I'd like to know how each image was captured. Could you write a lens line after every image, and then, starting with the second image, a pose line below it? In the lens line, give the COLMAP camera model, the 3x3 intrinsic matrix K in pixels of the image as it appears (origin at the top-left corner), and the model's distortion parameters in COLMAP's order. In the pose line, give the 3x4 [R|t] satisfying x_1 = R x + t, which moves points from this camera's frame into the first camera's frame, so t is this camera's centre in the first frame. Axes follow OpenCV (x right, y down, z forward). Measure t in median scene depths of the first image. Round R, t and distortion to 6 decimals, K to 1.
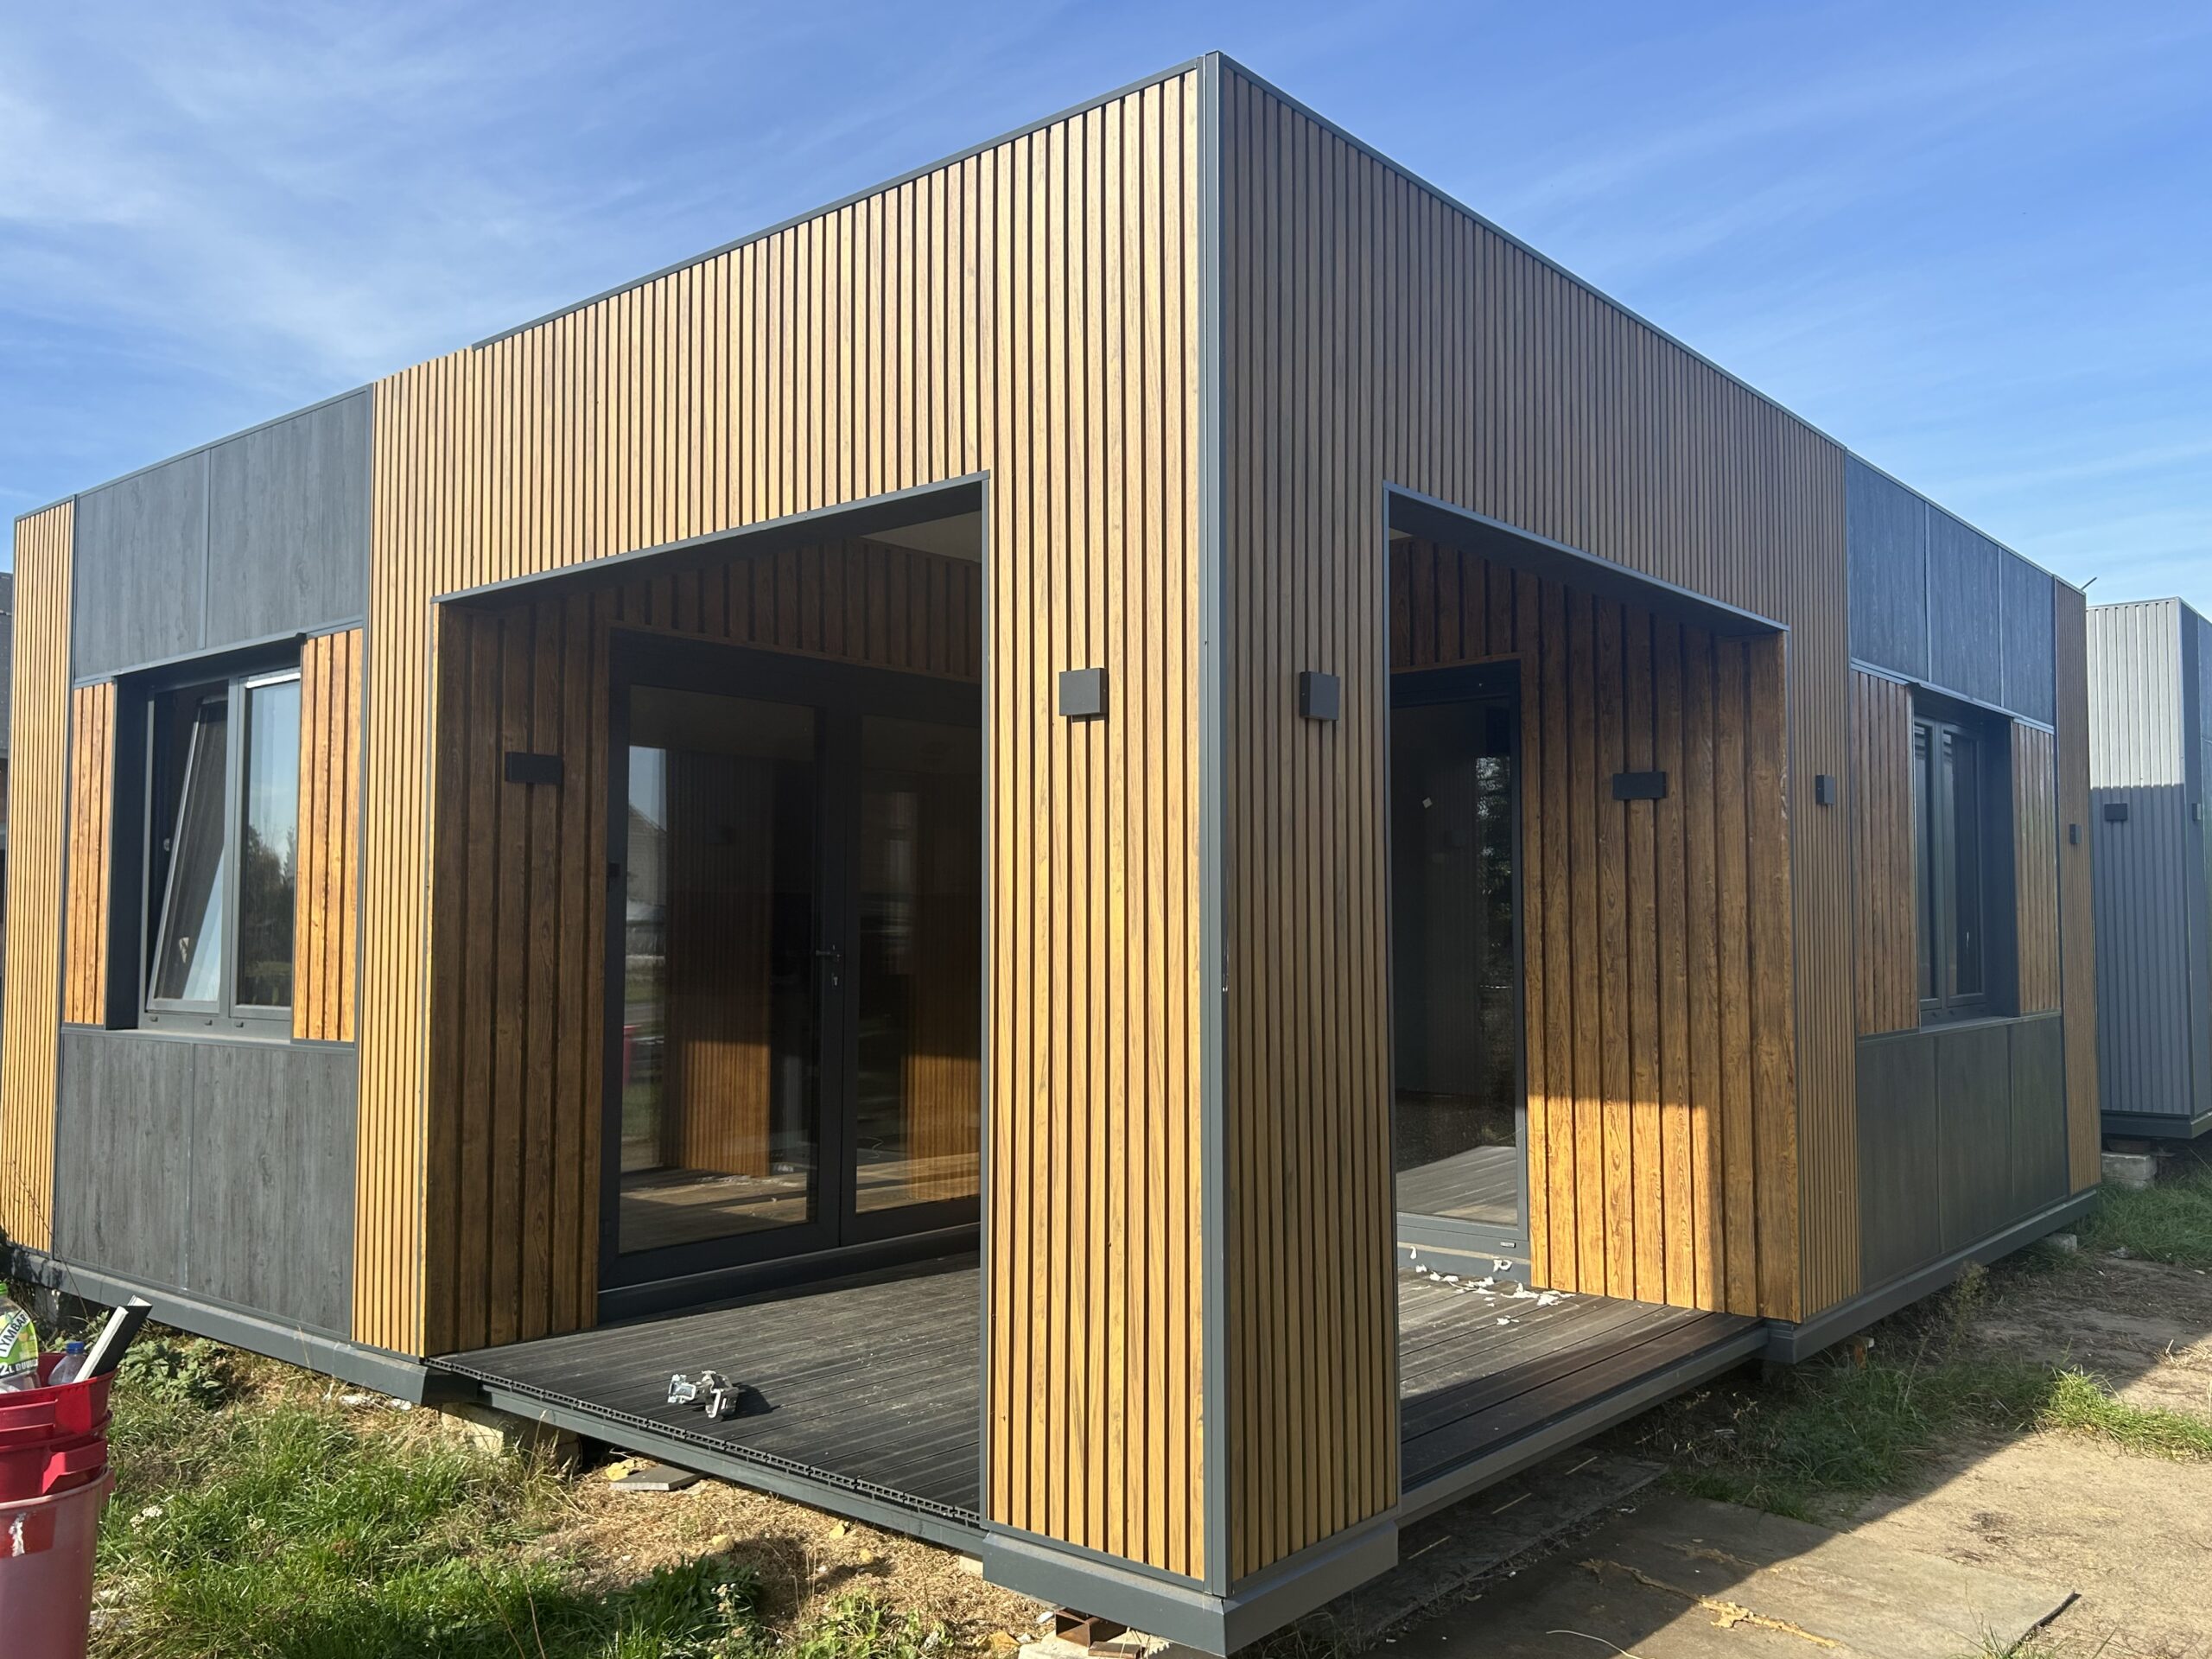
lens RADIAL K [[1803.2, 0, 1089.3], [0, 1803.2, 829.6], [0, 0, 1]] dist [0.045592, -0.050191]
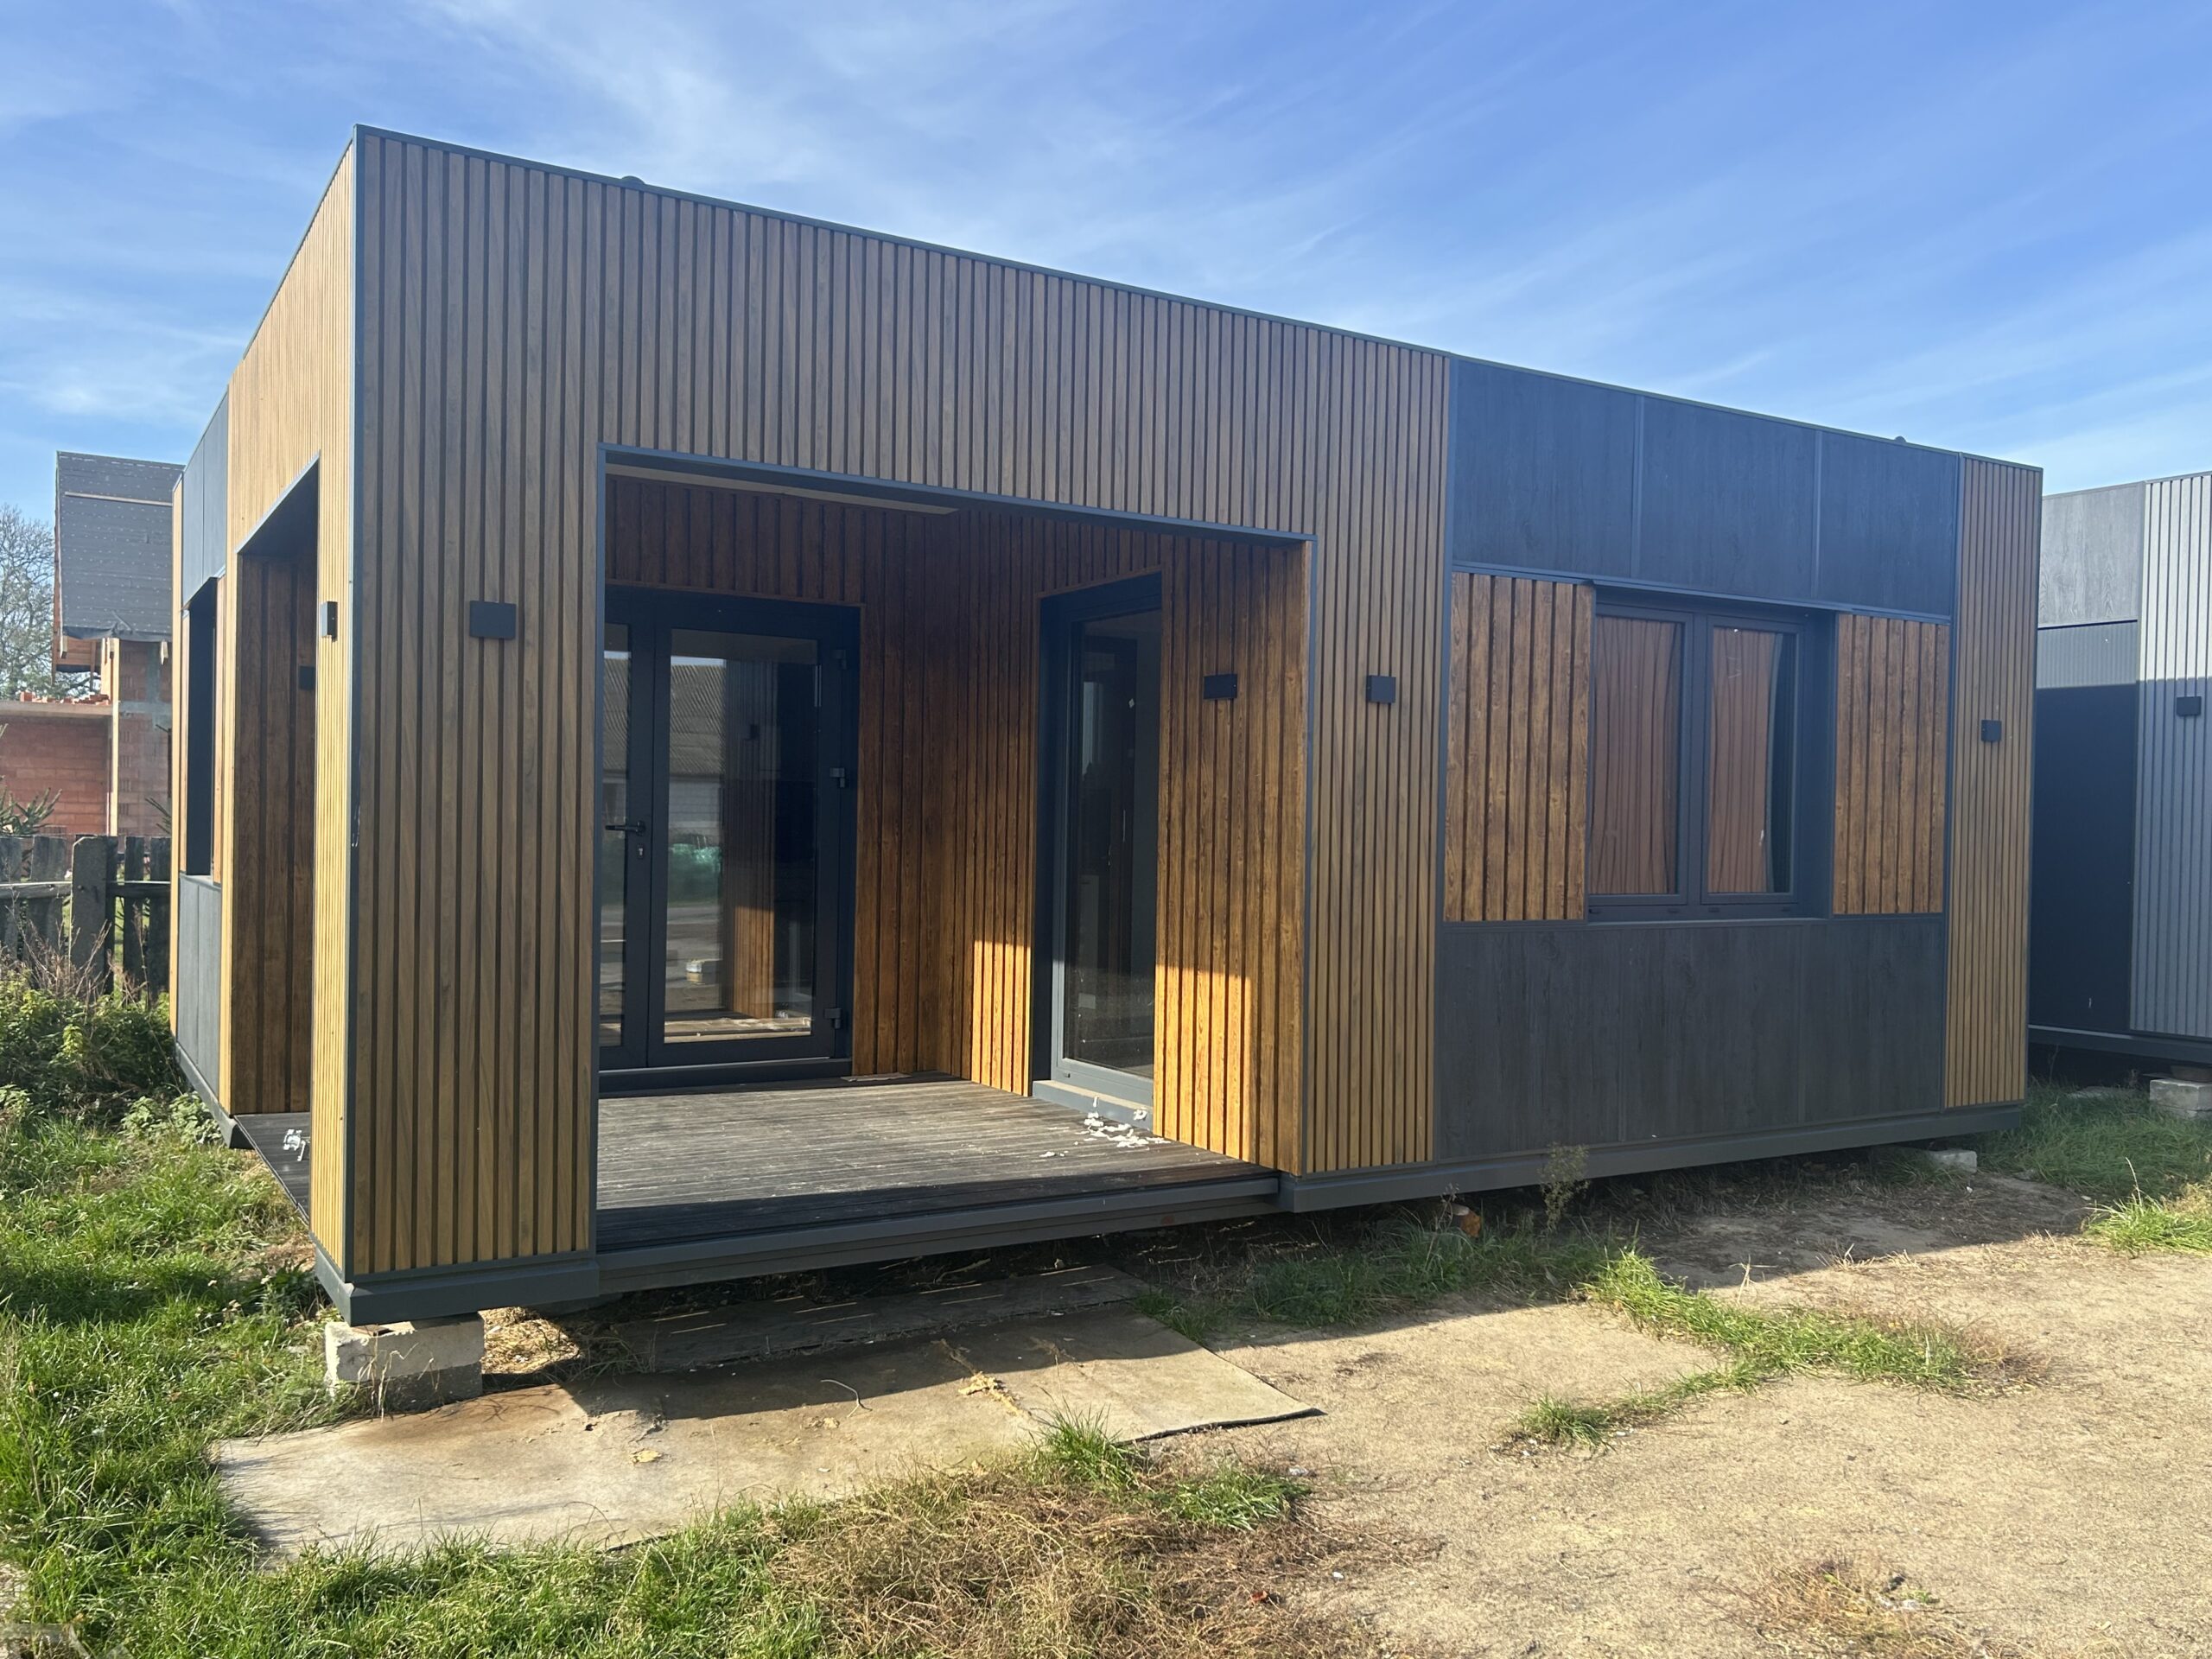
lens RADIAL K [[1803.2, 0, 1106.2], [0, 1803.2, 832.4], [0, 0, 1]] dist [0.045592, -0.050191]
pose [[0.945772, 0.017950, -0.324336, 0.620500], [0.000590, 0.998375, 0.056975, 0.002207], [0.324832, -0.054076, 0.944225, -0.054479]]
